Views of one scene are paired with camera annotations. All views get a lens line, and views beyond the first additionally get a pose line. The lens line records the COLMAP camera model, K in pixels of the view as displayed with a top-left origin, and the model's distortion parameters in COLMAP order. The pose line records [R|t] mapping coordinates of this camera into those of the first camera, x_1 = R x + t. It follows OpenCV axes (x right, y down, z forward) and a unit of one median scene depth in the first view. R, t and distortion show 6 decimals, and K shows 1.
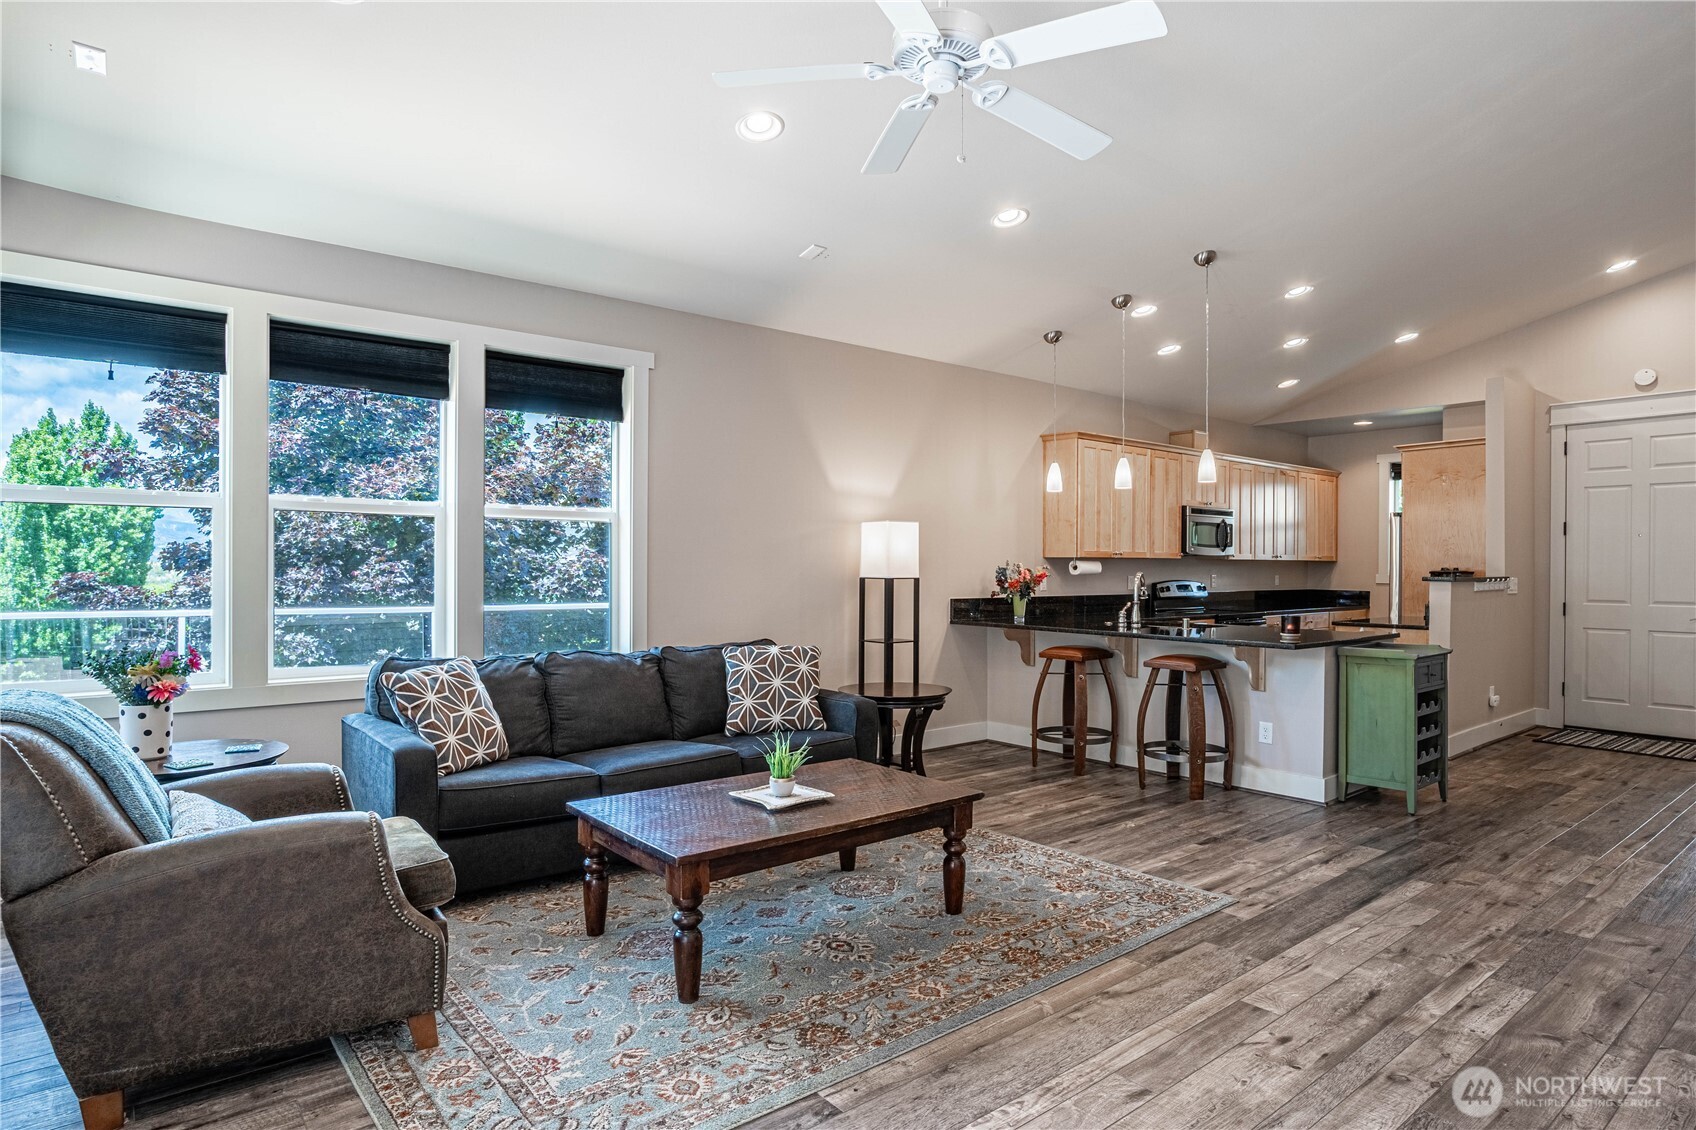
lens RADIAL K [[971.5, 0, 845.6], [0, 971.5, 570.1], [0, 0, 1]] dist [-0.039842, 0.030711]
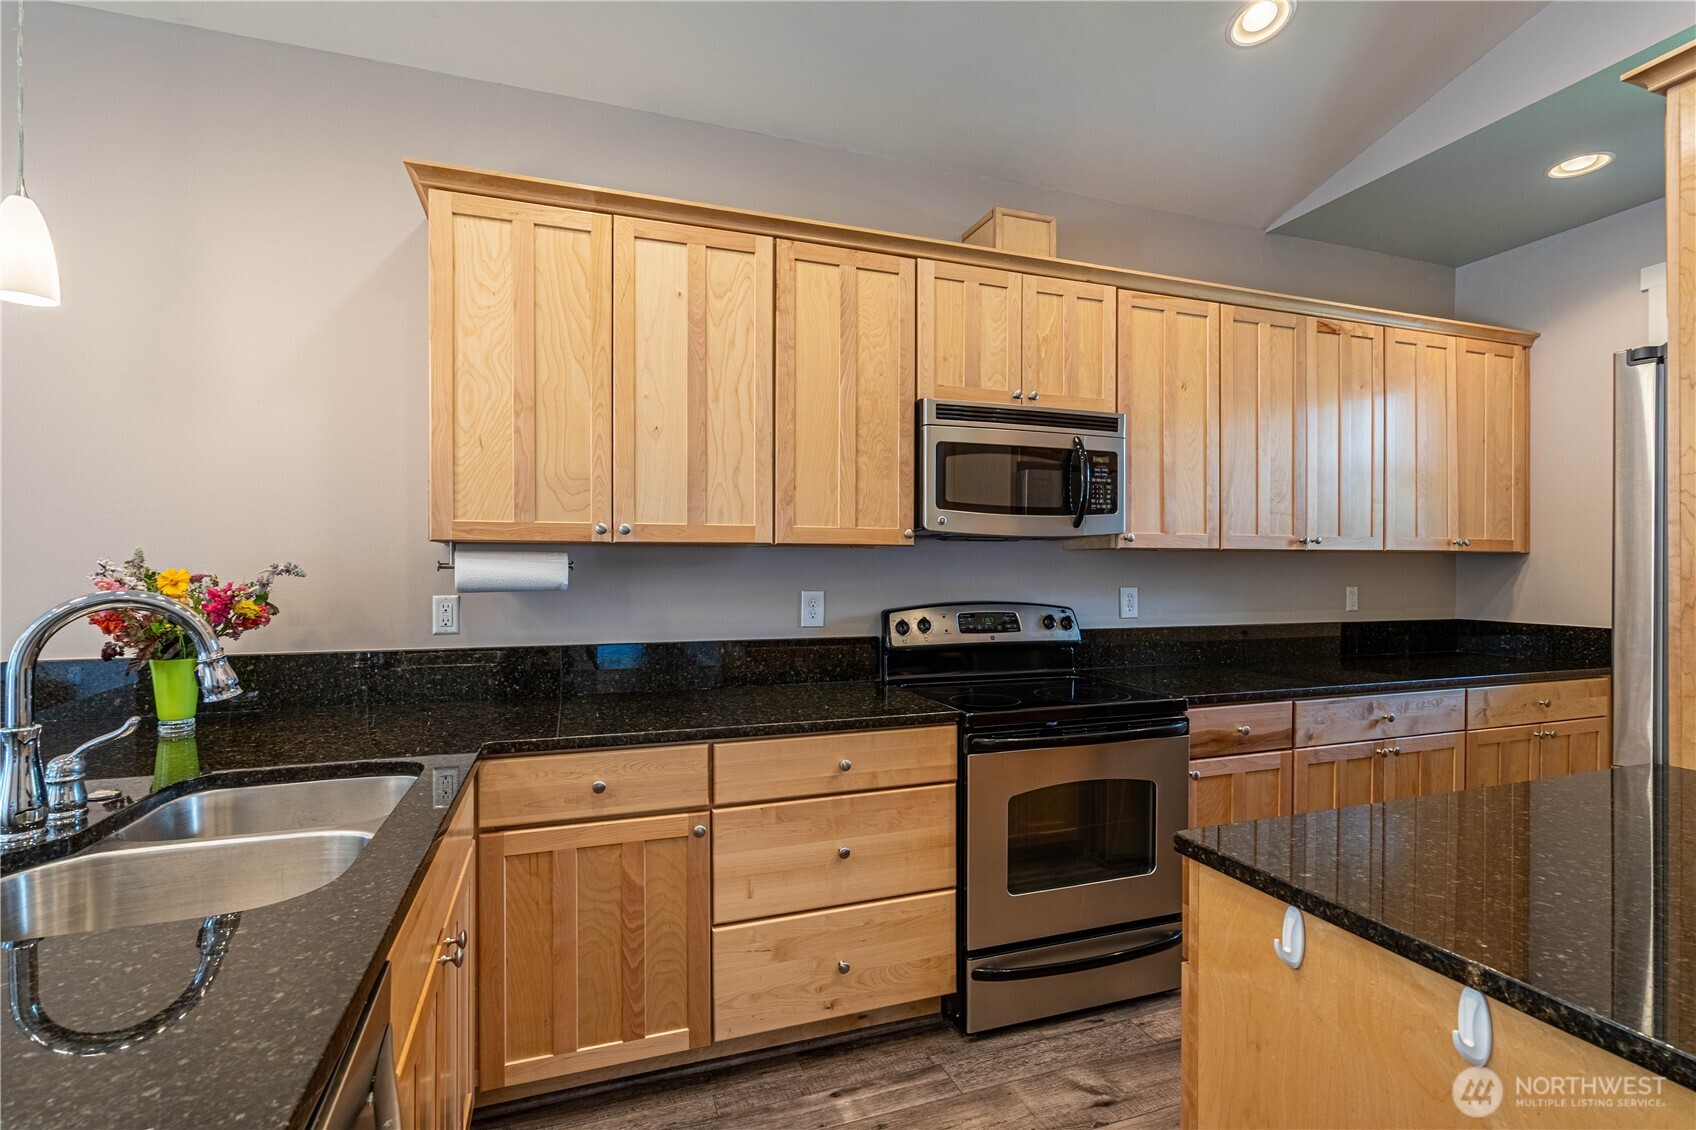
lens RADIAL K [[771.5, 0, 847.5], [0, 771.5, 567.9], [0, 0, 1]] dist [-0.000712, -0.000047]
pose [[0.939251, -0.003893, -0.343210, 0.660559], [0.002245, 0.999984, -0.005201, -0.003073], [0.343225, 0.004115, 0.939244, 1.115922]]
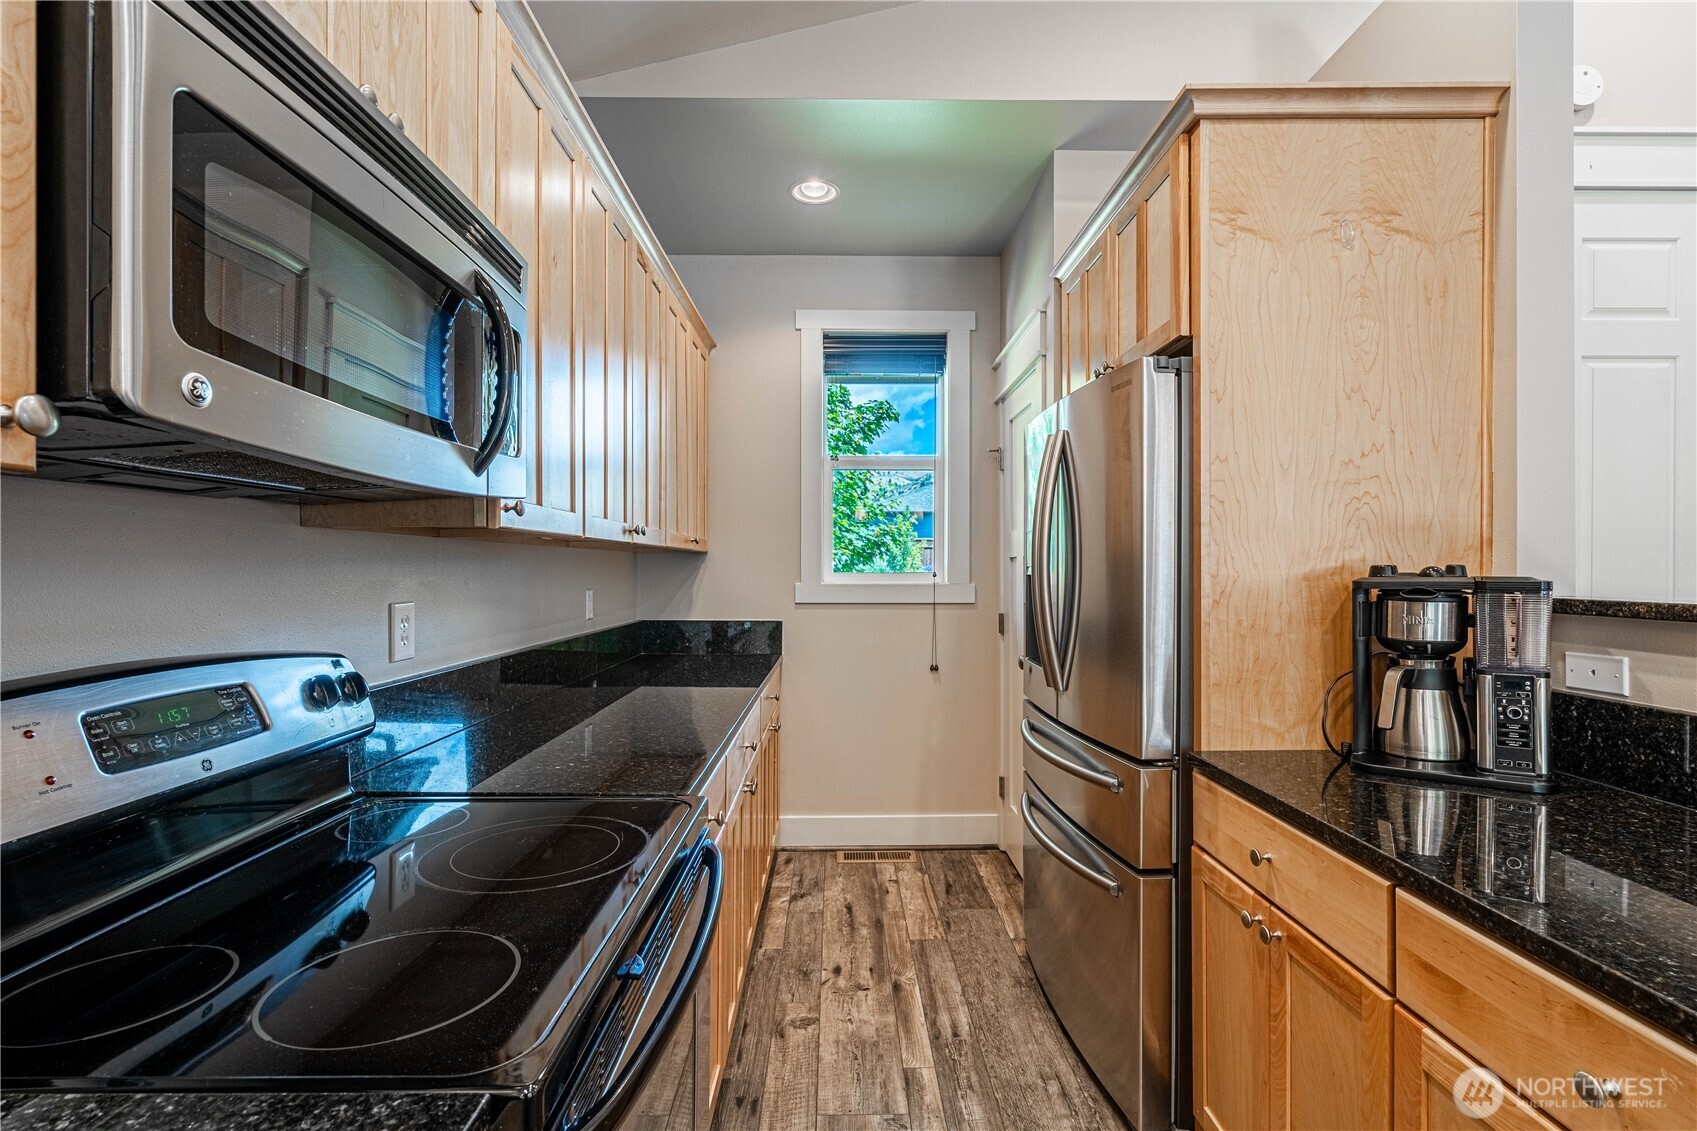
lens RADIAL K [[772.0, 0, 848.0], [0, 772.0, 568.4], [0, 0, 1]] dist [-0.000712, -0.000047]
pose [[0.613298, -0.004953, 0.789836, 0.524695], [0.005049, 0.999984, 0.002351, -0.004616], [-0.789835, 0.002546, 0.613314, 1.401643]]
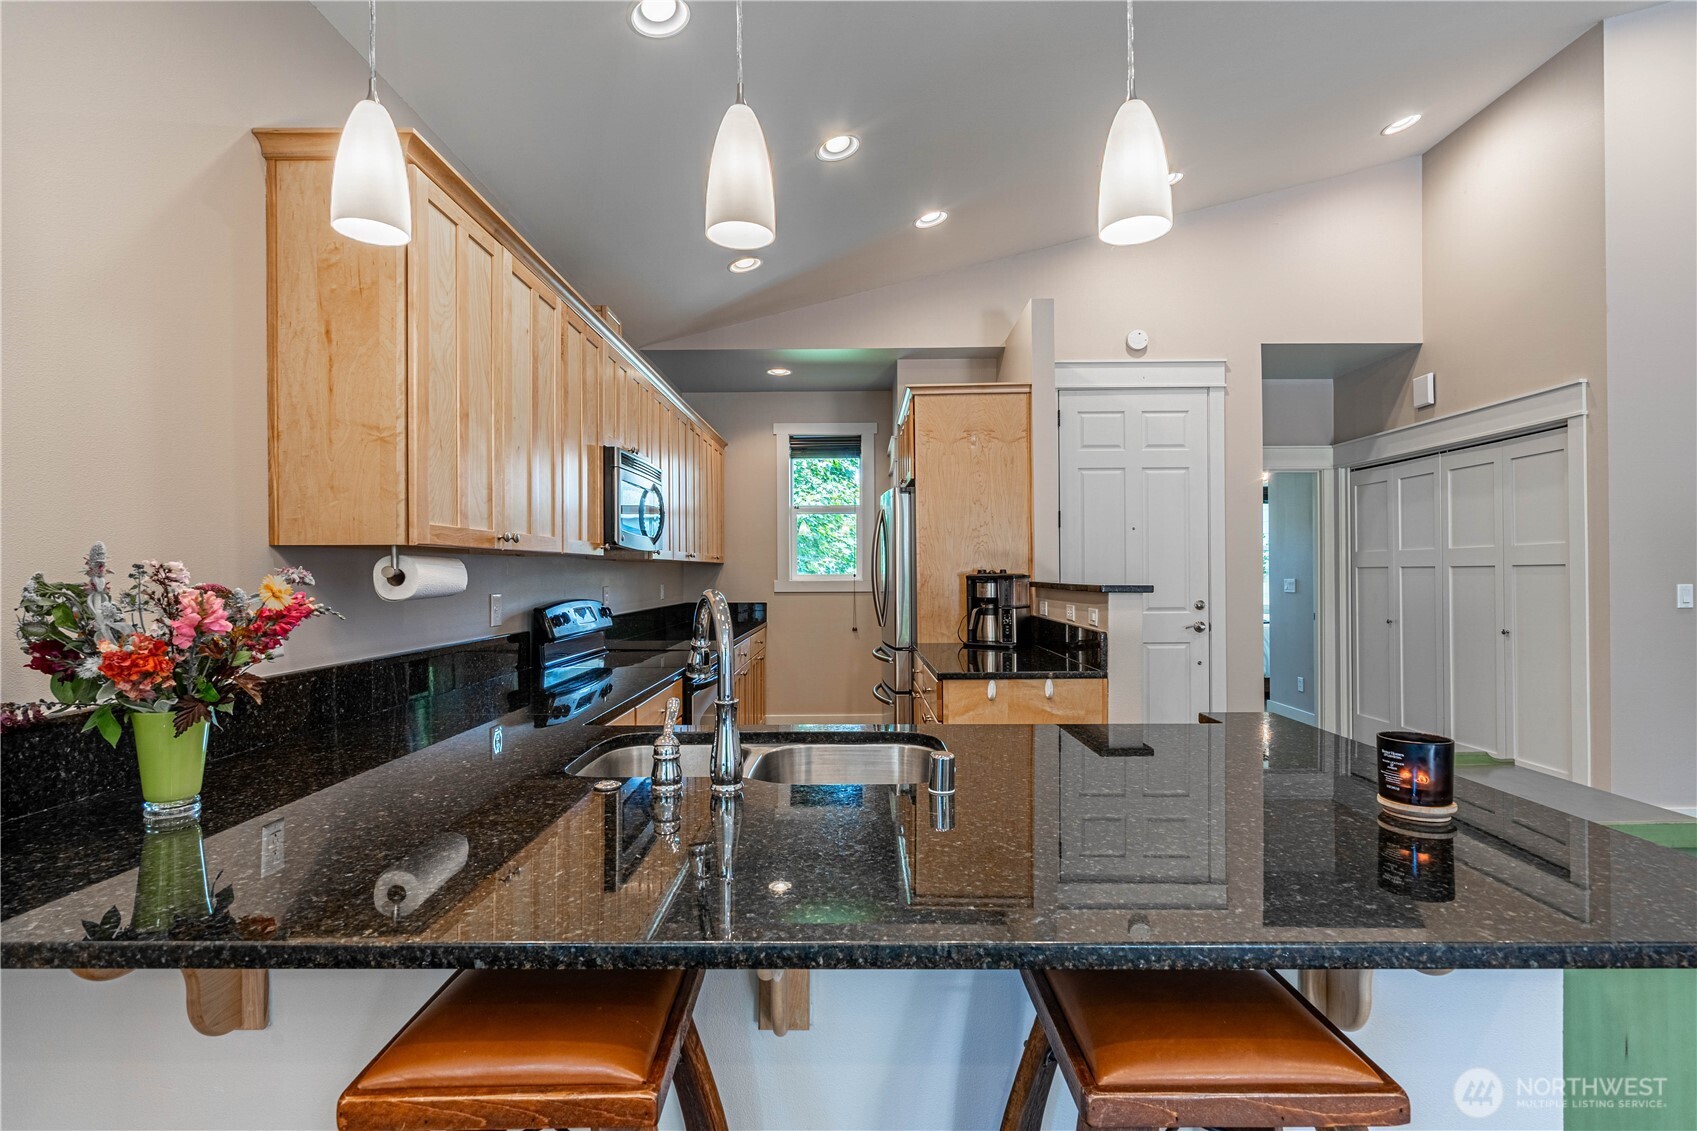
lens RADIAL K [[796.7, 0, 846.7], [0, 796.7, 571.4], [0, 0, 1]] dist [0.000196, -0.000005]
pose [[0.633888, -0.008323, 0.773380, 0.181748], [0.011717, 0.999931, 0.001158, -0.004685], [-0.773336, 0.008327, 0.633941, 1.019582]]
